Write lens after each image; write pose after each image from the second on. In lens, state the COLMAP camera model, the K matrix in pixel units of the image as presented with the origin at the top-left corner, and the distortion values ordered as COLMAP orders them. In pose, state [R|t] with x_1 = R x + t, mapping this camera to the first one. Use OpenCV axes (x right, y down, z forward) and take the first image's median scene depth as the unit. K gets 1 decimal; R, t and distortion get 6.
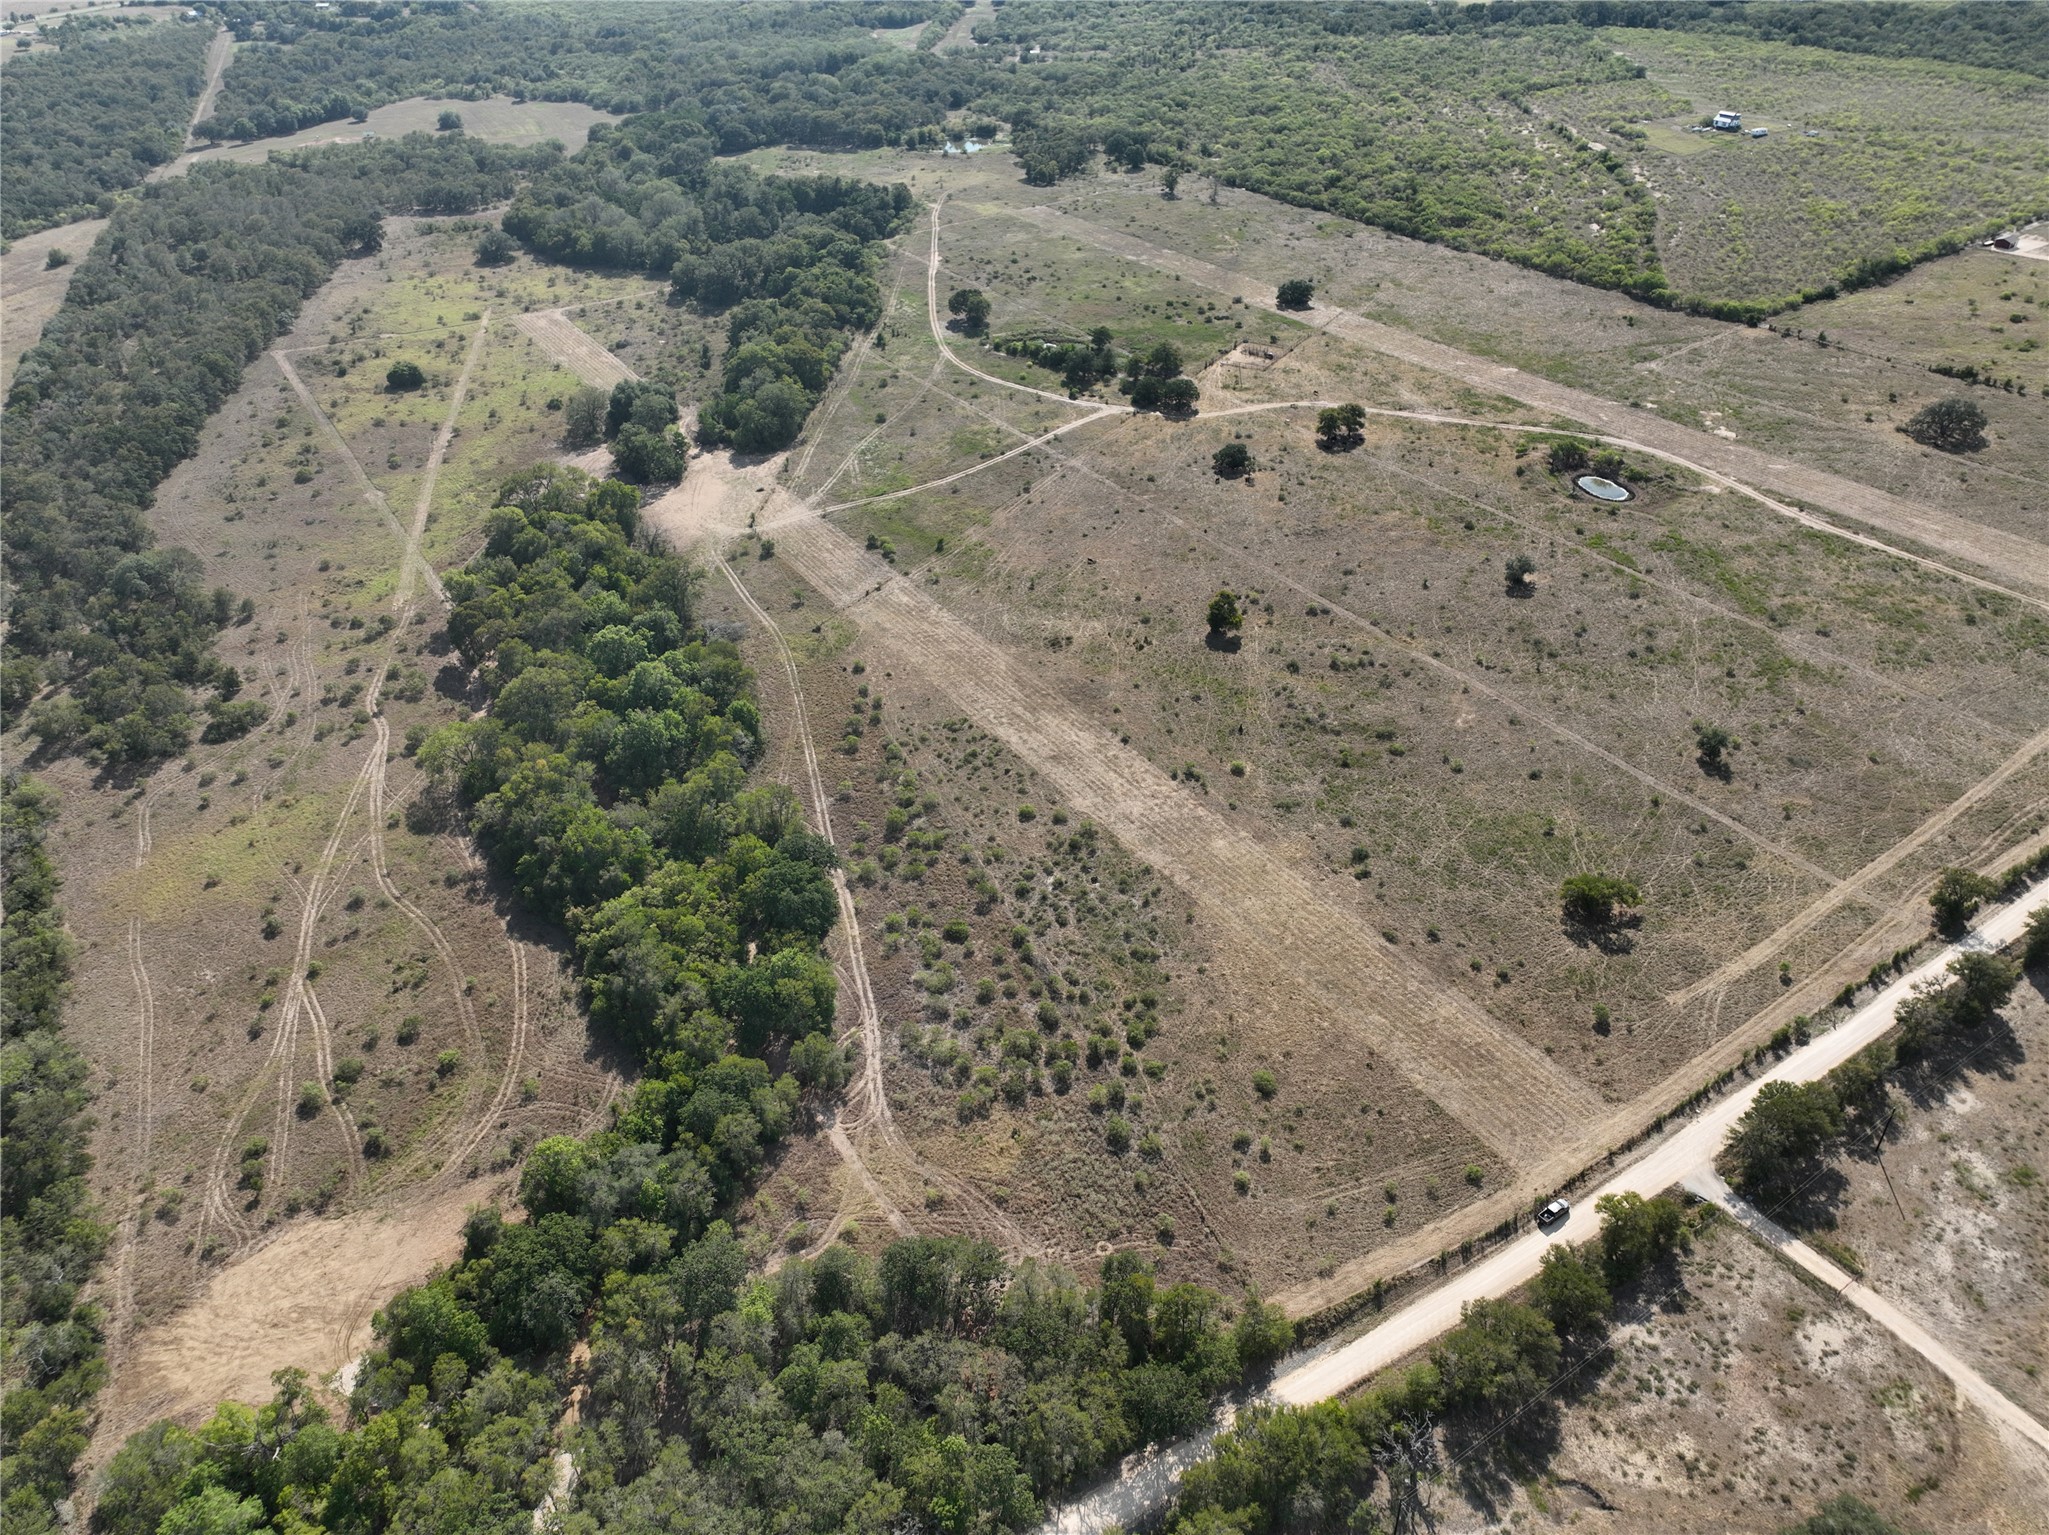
lens RADIAL K [[1437.9, 0, 1031.5], [0, 1437.9, 766.7], [0, 0, 1]] dist [0.003757, 0.007378]
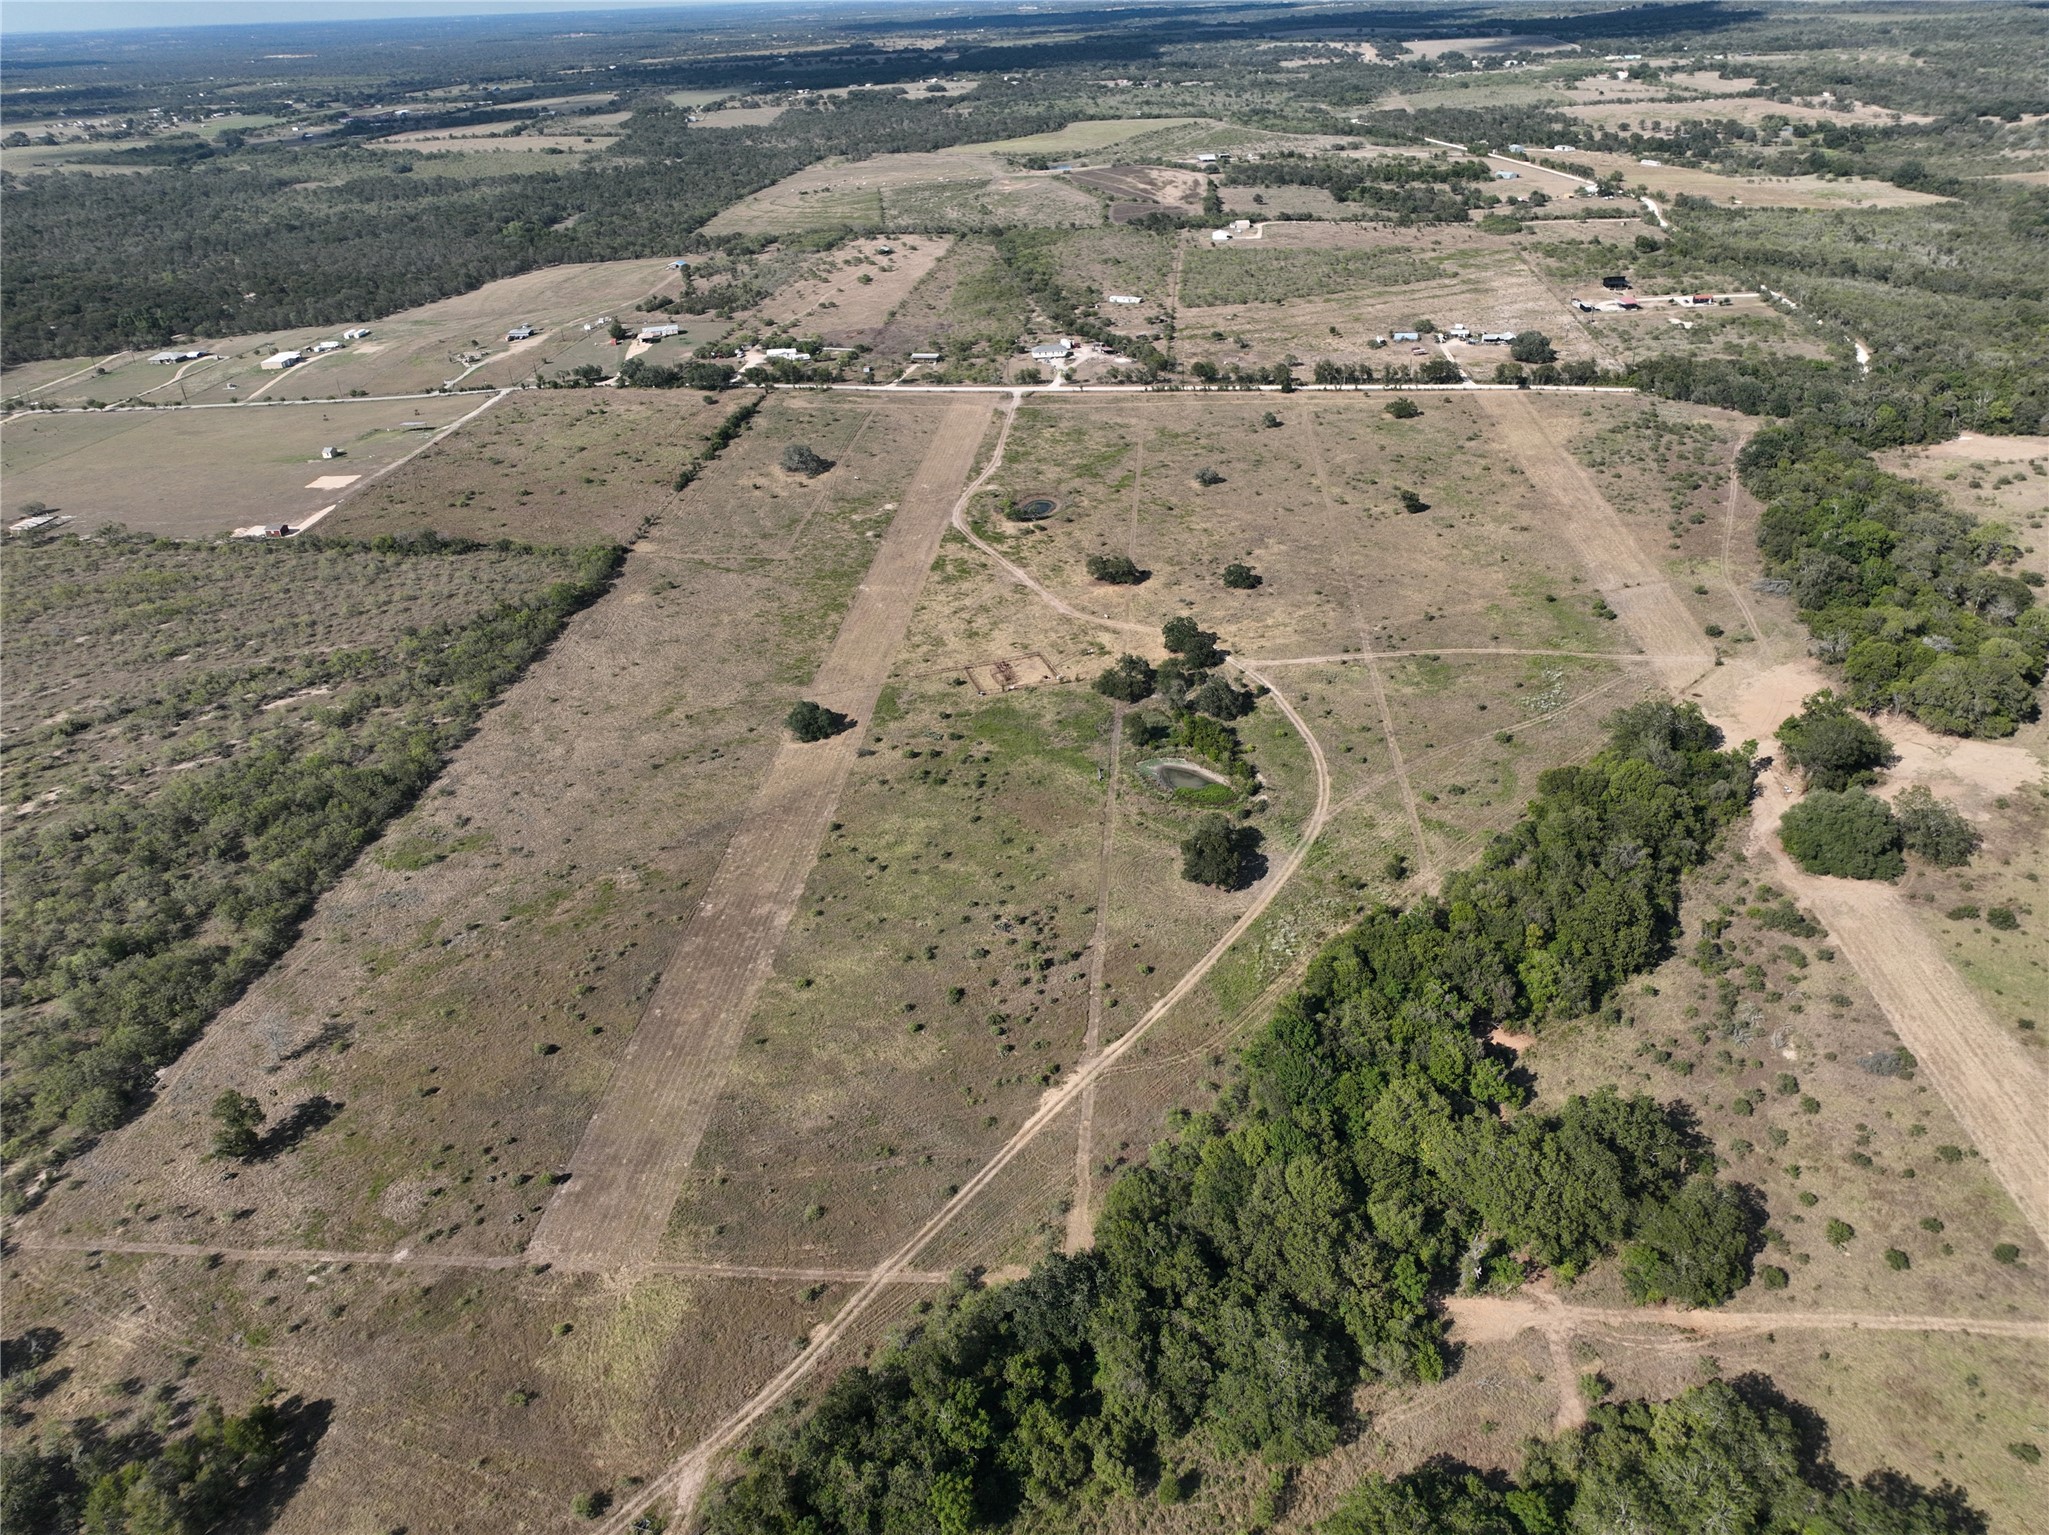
lens RADIAL K [[1437.9, 0, 1031.5], [0, 1437.9, 766.7], [0, 0, 1]] dist [0.003757, 0.007378]
pose [[-0.774685, -0.244667, 0.583097, -0.507192], [0.423291, 0.484400, 0.765625, -1.305116], [-0.469775, 0.839937, -0.271692, 1.868934]]
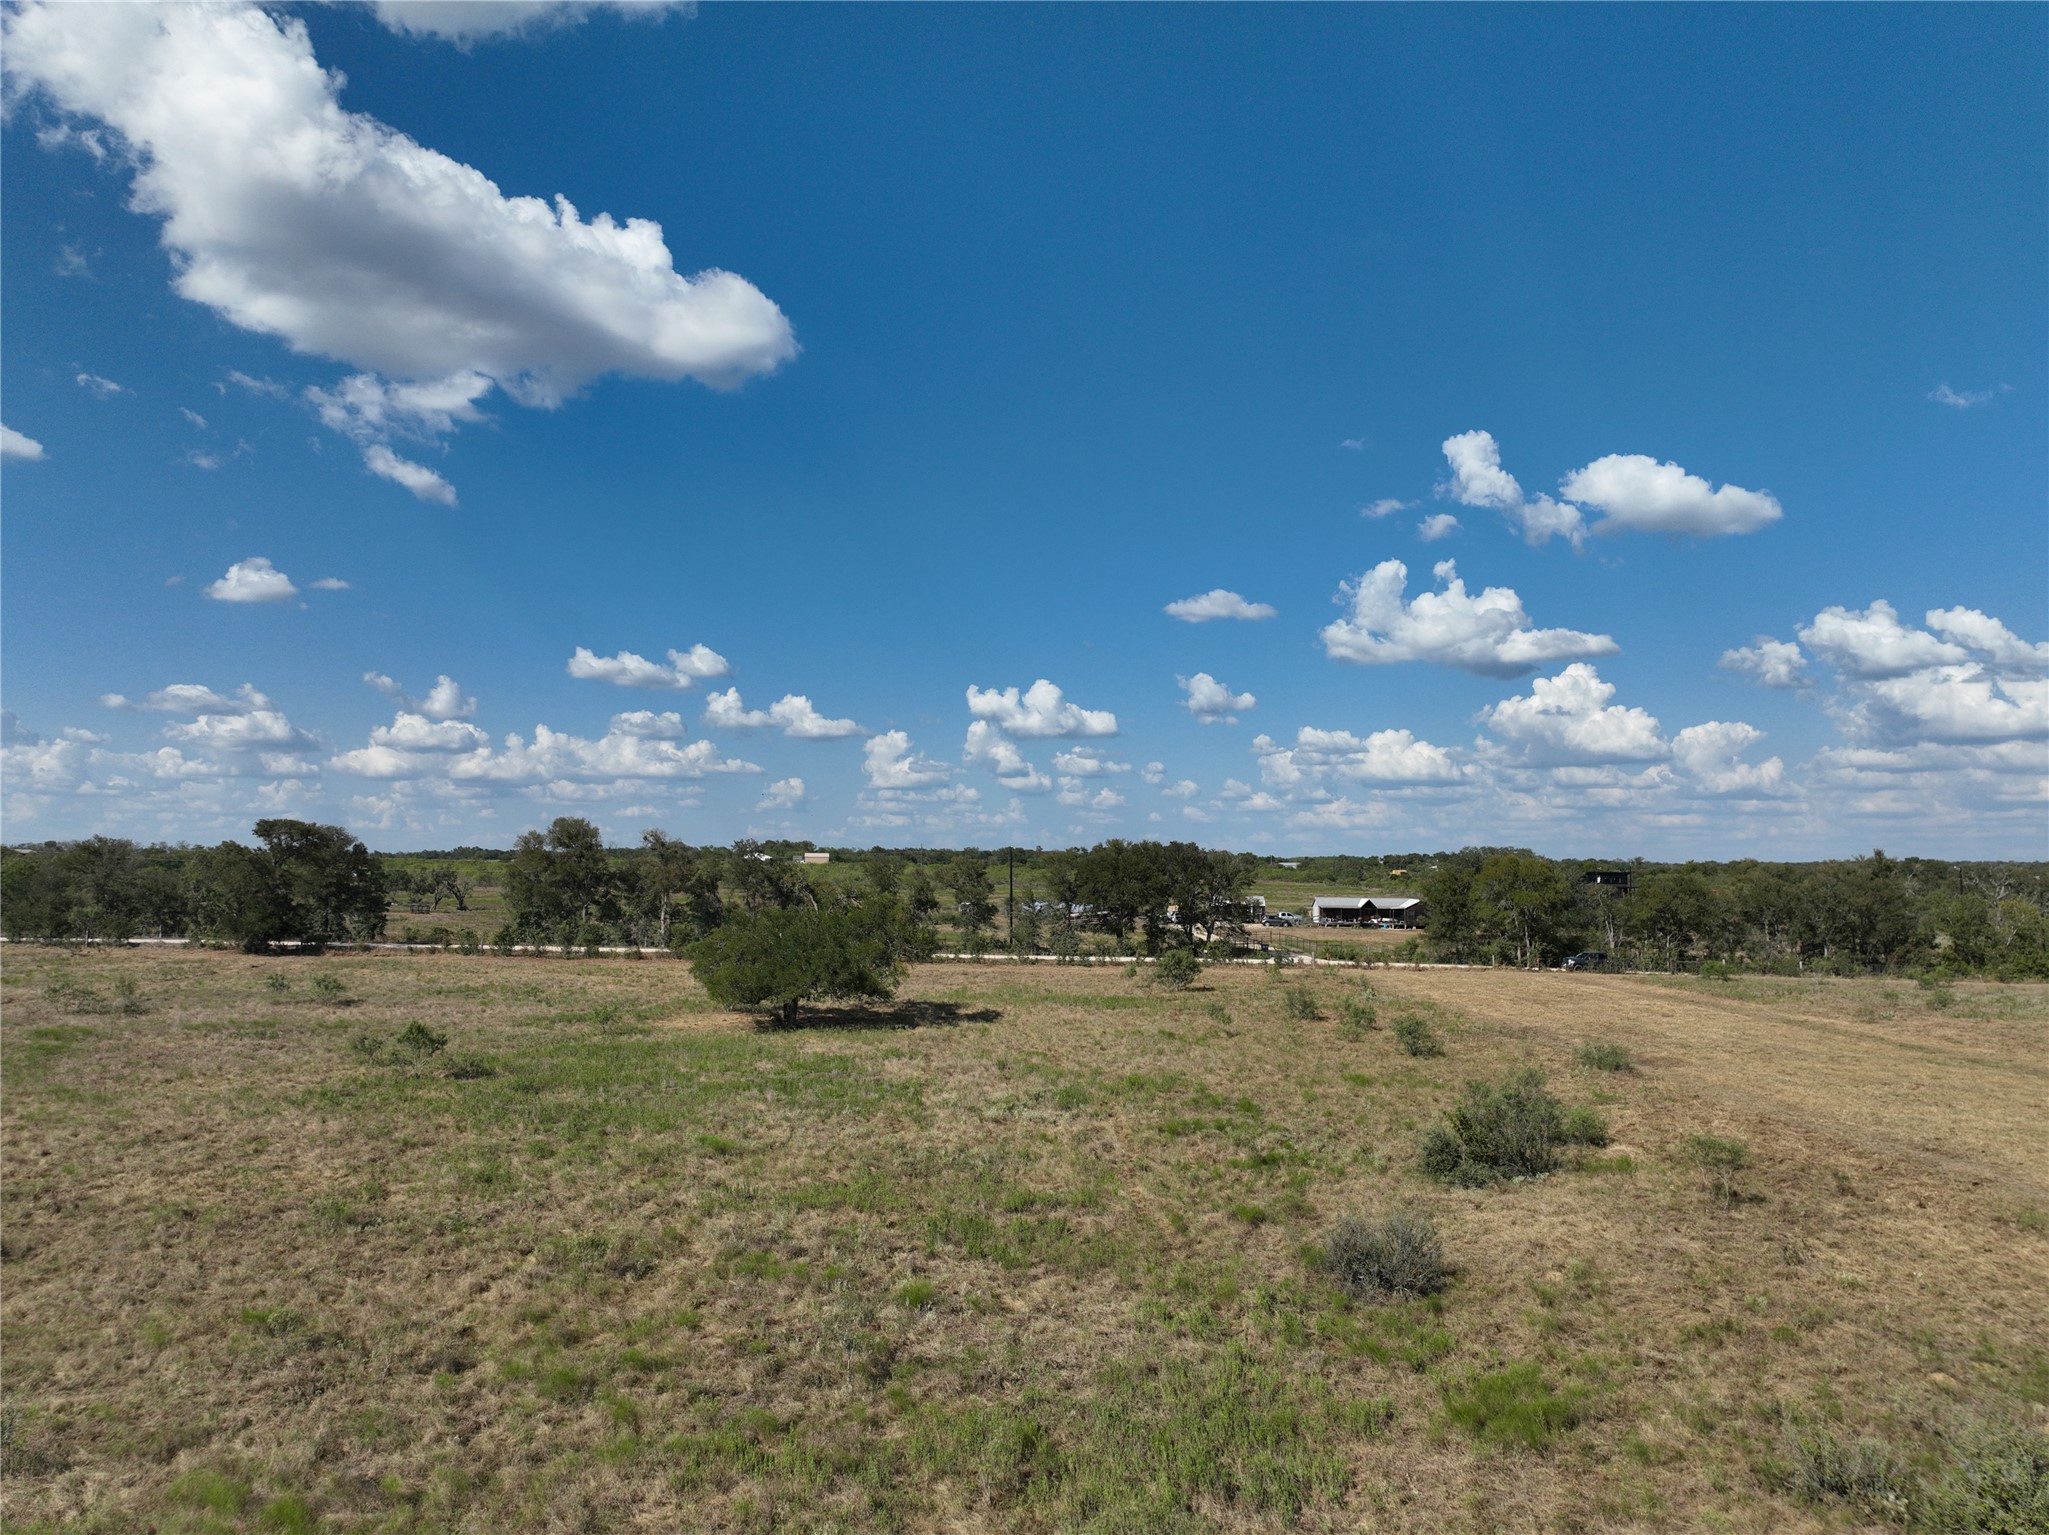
lens RADIAL K [[1438.5, 0, 1032.1], [0, 1438.5, 762.4], [0, 0, 1]] dist [0.008356, -0.005590]
pose [[-0.850880, 0.068983, 0.520812, 0.153738], [0.325333, 0.847578, 0.419250, -0.042423], [-0.412507, 0.526169, -0.743629, 0.910350]]
